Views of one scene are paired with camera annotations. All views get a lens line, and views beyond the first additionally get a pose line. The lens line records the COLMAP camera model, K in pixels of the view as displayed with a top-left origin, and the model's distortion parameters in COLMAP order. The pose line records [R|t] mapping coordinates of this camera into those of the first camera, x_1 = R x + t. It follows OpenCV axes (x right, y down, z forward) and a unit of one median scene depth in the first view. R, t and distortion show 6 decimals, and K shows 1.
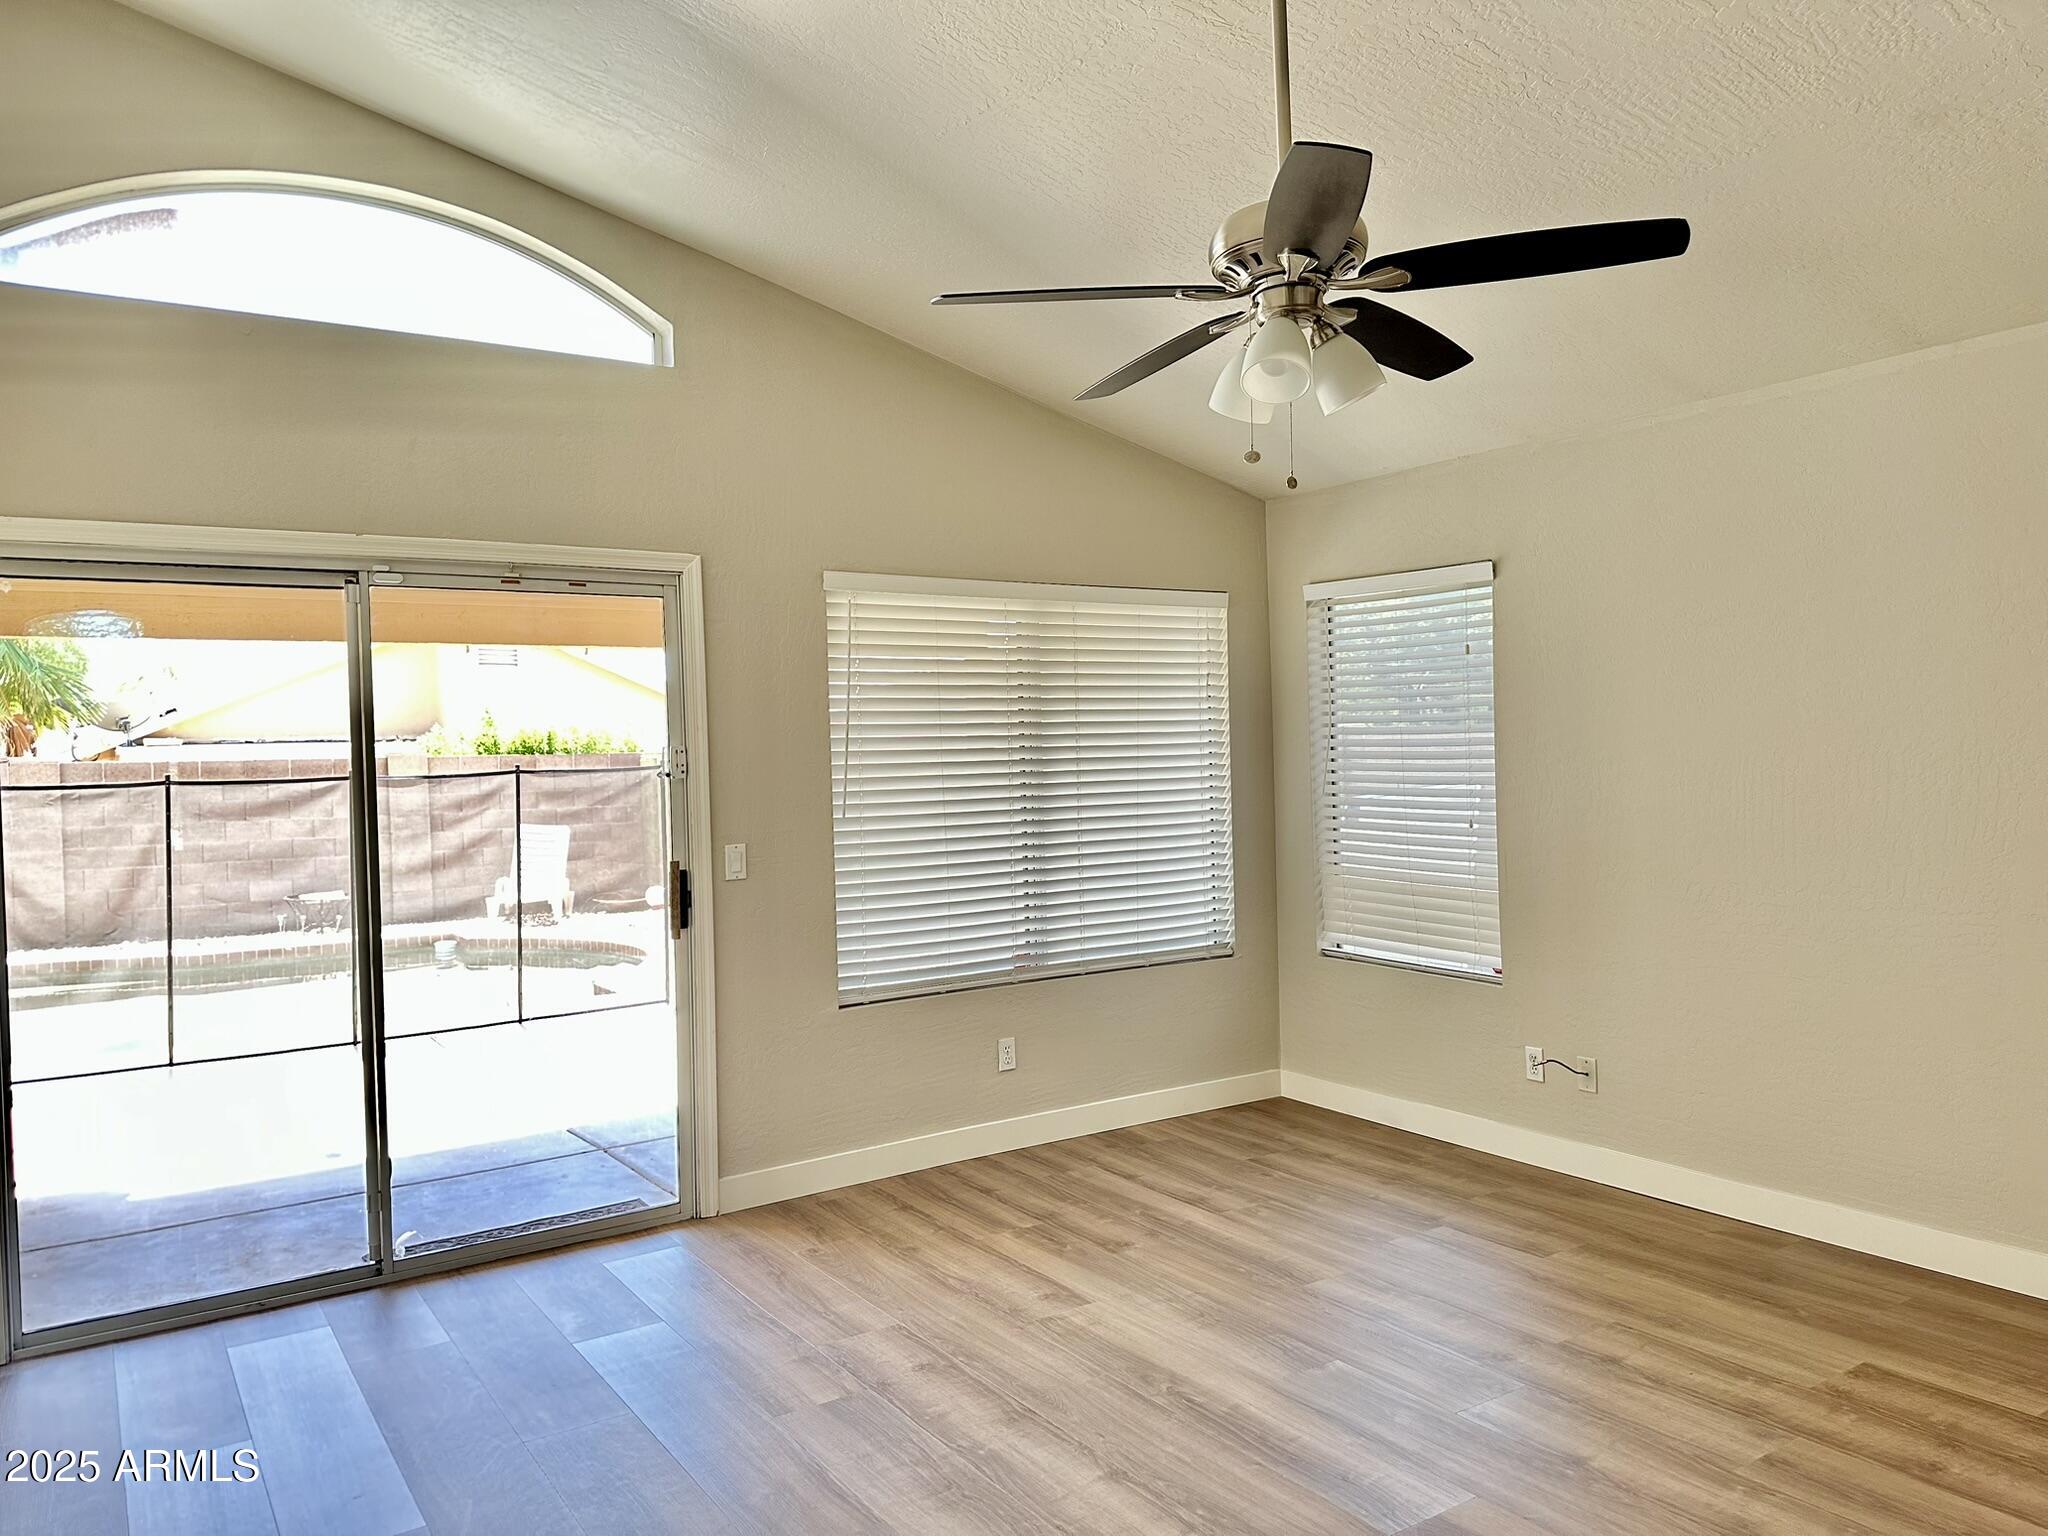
lens RADIAL K [[1451.6, 0, 1033.9], [0, 1451.6, 771.0], [0, 0, 1]] dist [0.035017, -0.026763]
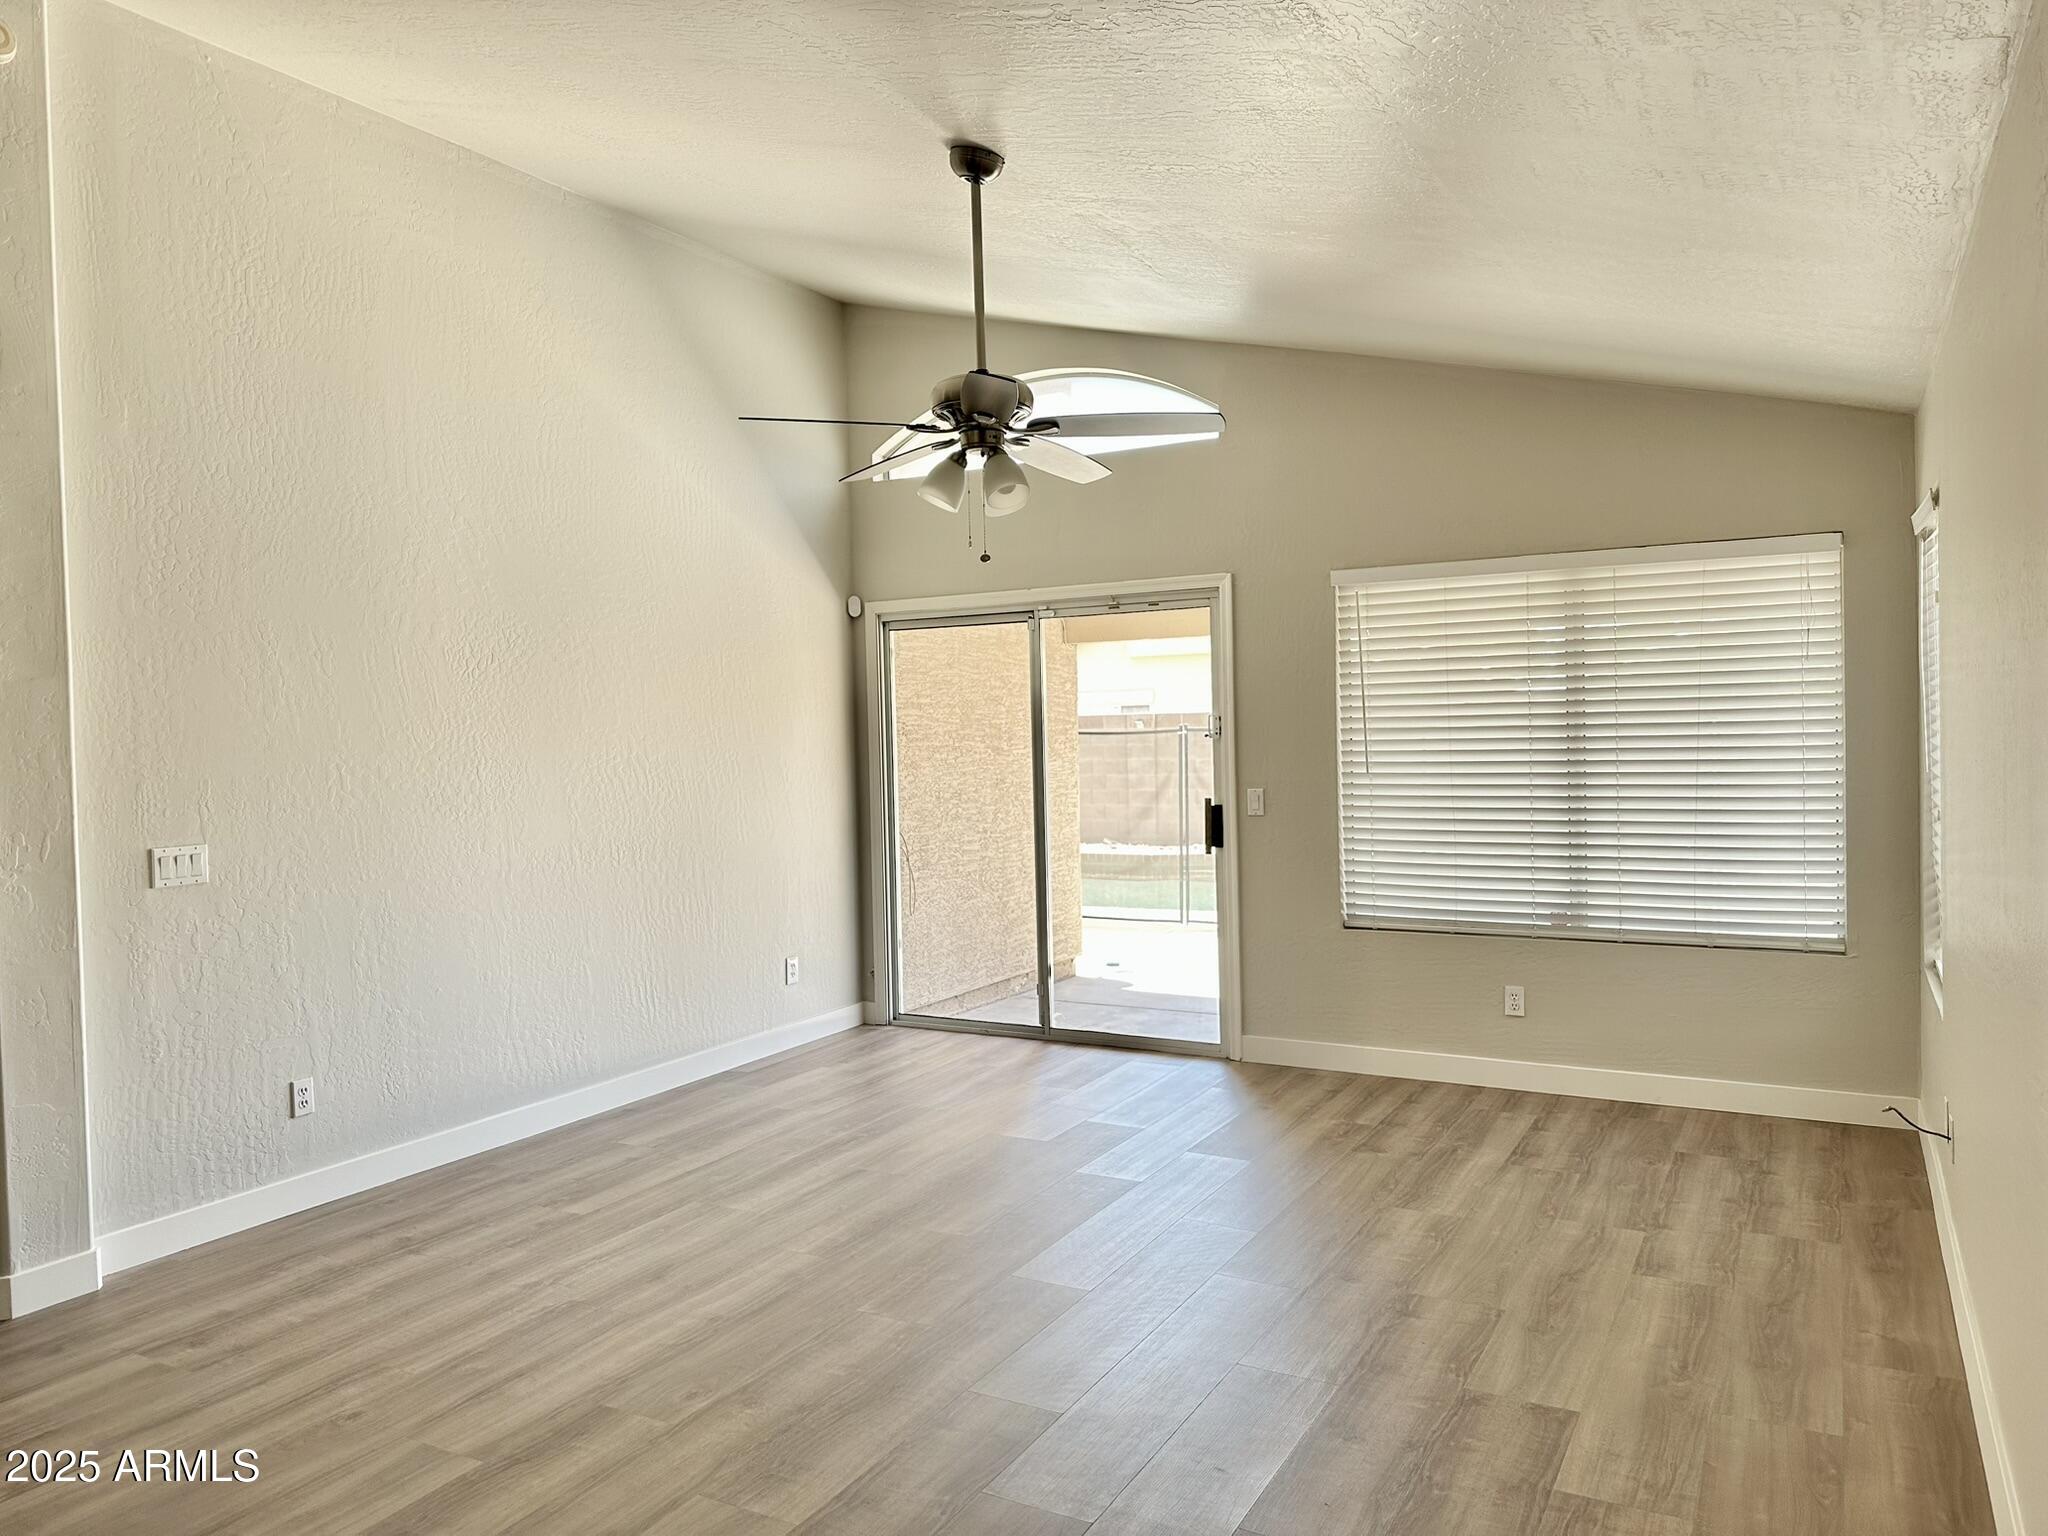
lens RADIAL K [[1451.6, 0, 1033.7], [0, 1451.6, 761.3], [0, 0, 1]] dist [0.035017, -0.026763]
pose [[0.448621, 0.026369, -0.893333, 0.883010], [-0.006237, 0.999633, 0.026375, -0.008018], [0.893700, -0.006261, 0.448621, 0.229085]]
